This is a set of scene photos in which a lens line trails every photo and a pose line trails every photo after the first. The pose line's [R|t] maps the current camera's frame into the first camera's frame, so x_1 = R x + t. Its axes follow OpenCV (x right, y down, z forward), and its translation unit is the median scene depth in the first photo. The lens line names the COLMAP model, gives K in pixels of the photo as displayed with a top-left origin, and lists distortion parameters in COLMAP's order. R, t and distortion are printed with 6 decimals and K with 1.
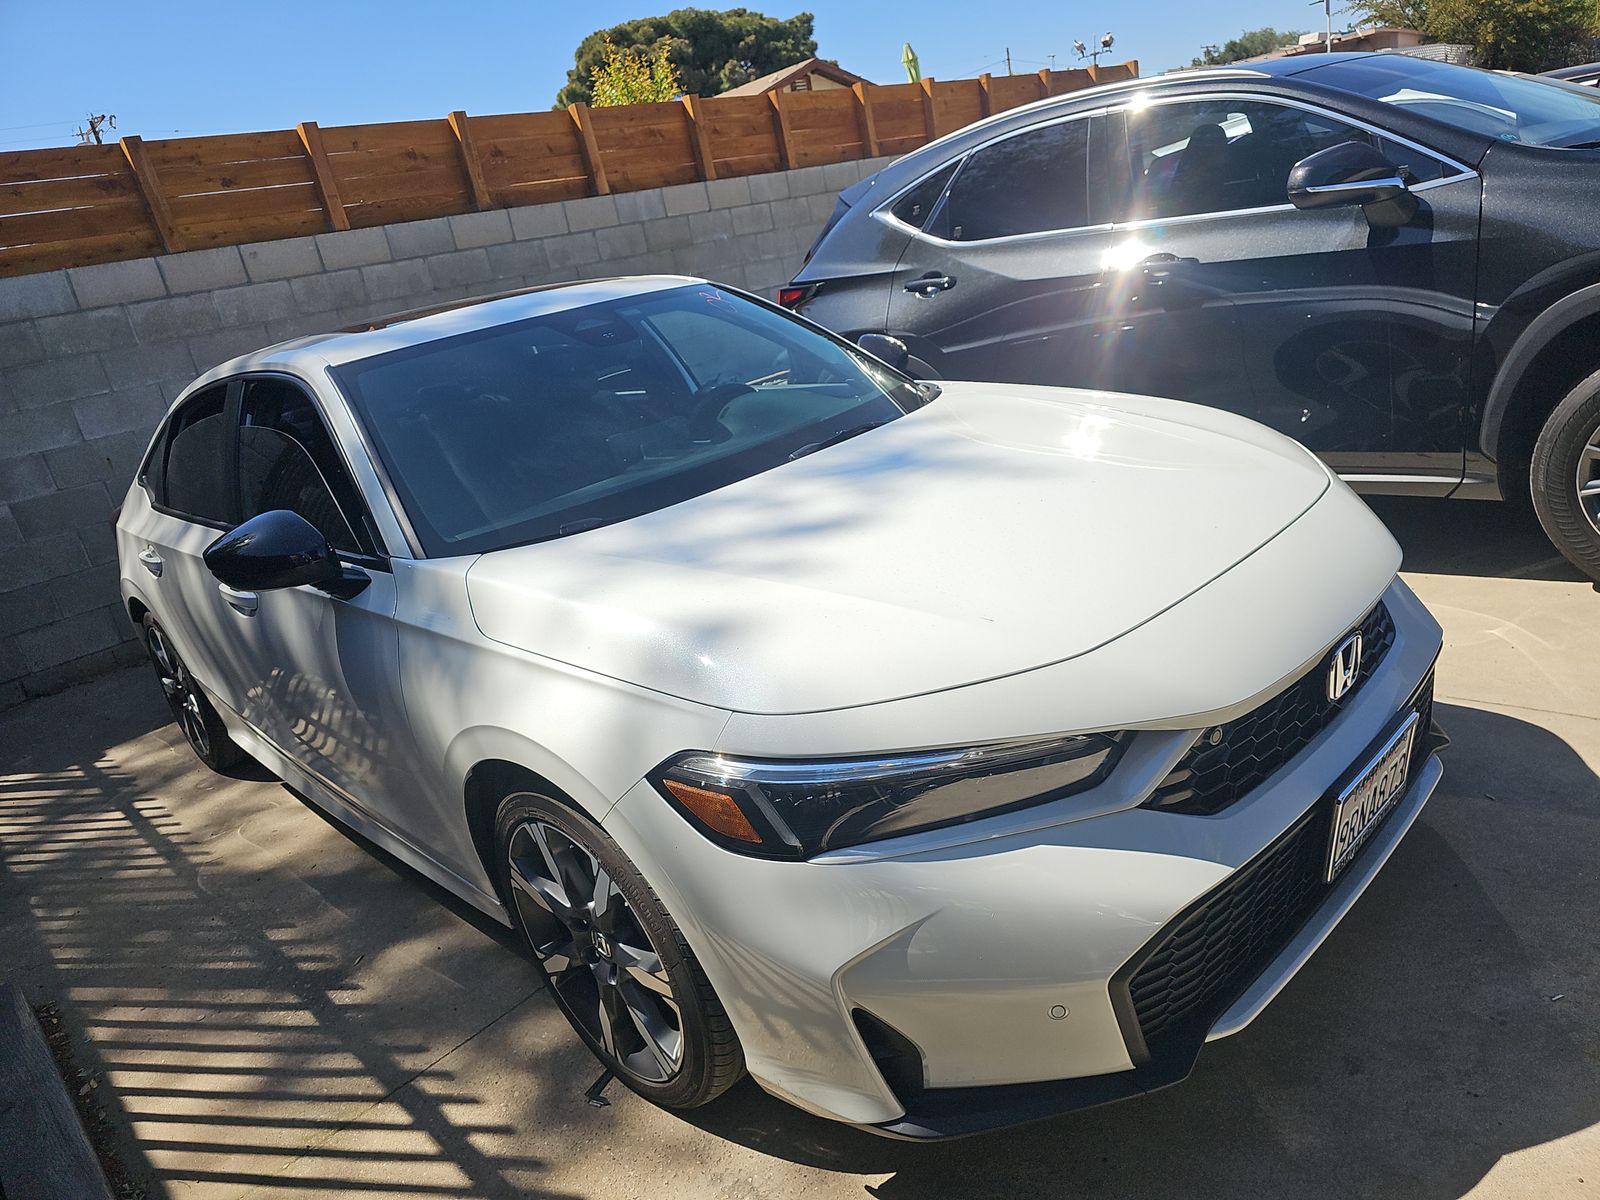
lens RADIAL K [[1081.4, 0, 800.0], [0, 1081.4, 600.0], [0, 0, 1]] dist [0.059305, -0.053742]
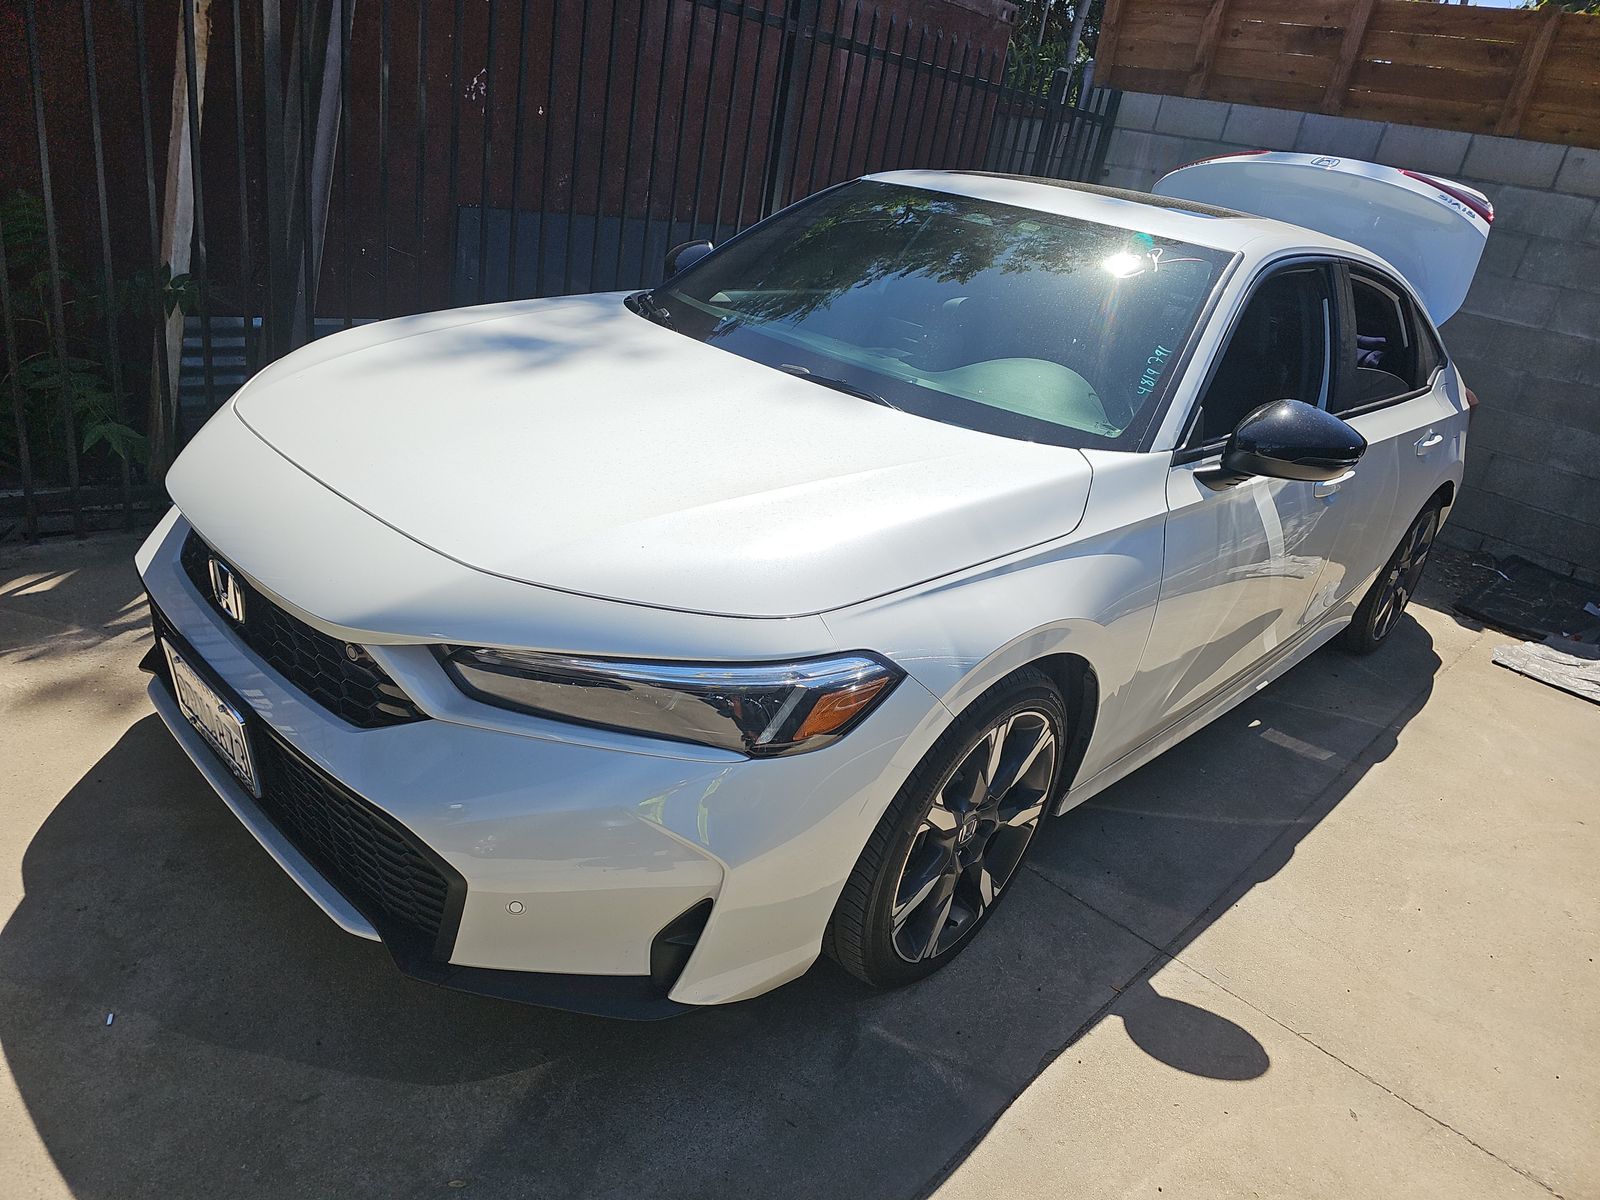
lens RADIAL K [[1073.7, 0, 803.6], [0, 1073.7, 583.6], [0, 0, 1]] dist [0.062560, -0.047151]
pose [[0.016476, 0.563252, -0.826121, 0.364697], [-0.474648, 0.731607, 0.489347, -0.188600], [0.880022, 0.384054, 0.279400, 0.322216]]
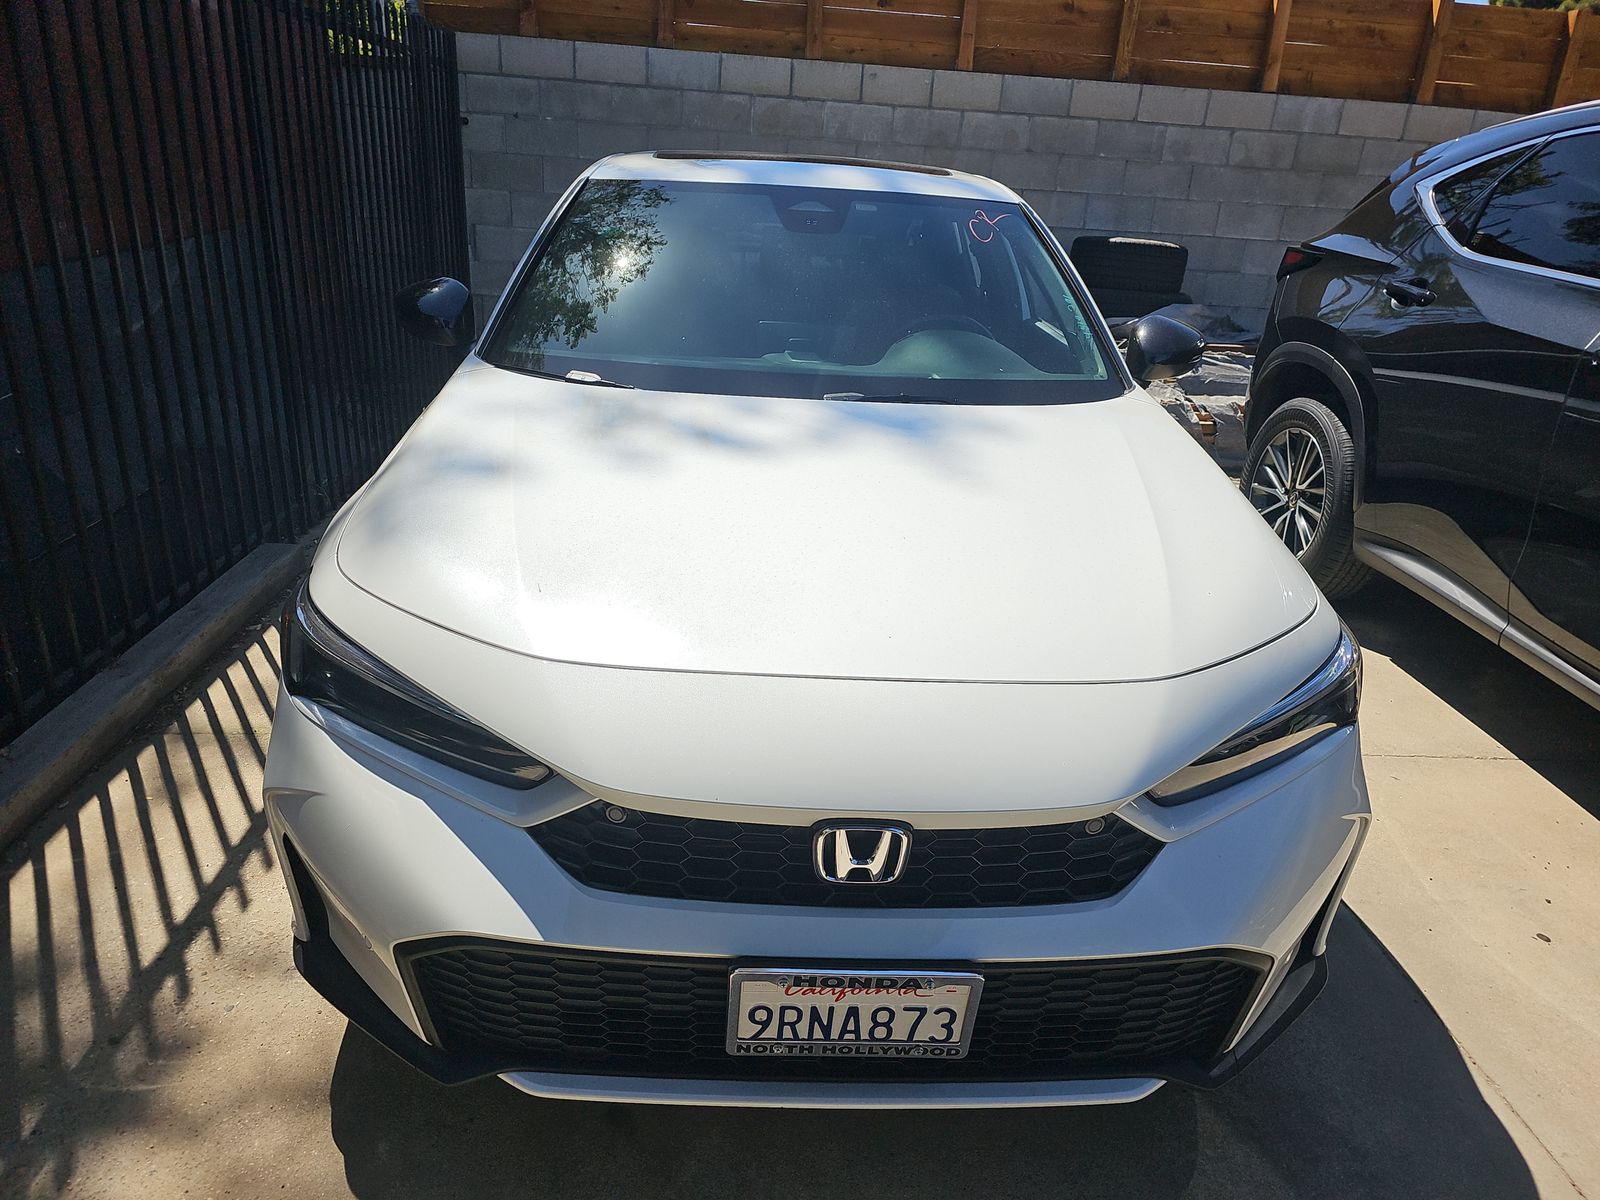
lens RADIAL K [[1081.4, 0, 800.0], [0, 1081.4, 600.0], [0, 0, 1]] dist [0.059305, -0.053742]
pose [[0.727311, 0.461088, -0.508346, 0.212796], [-0.400177, 0.886667, 0.231689, -0.073461], [0.557563, 0.034919, 0.829400, 0.083725]]
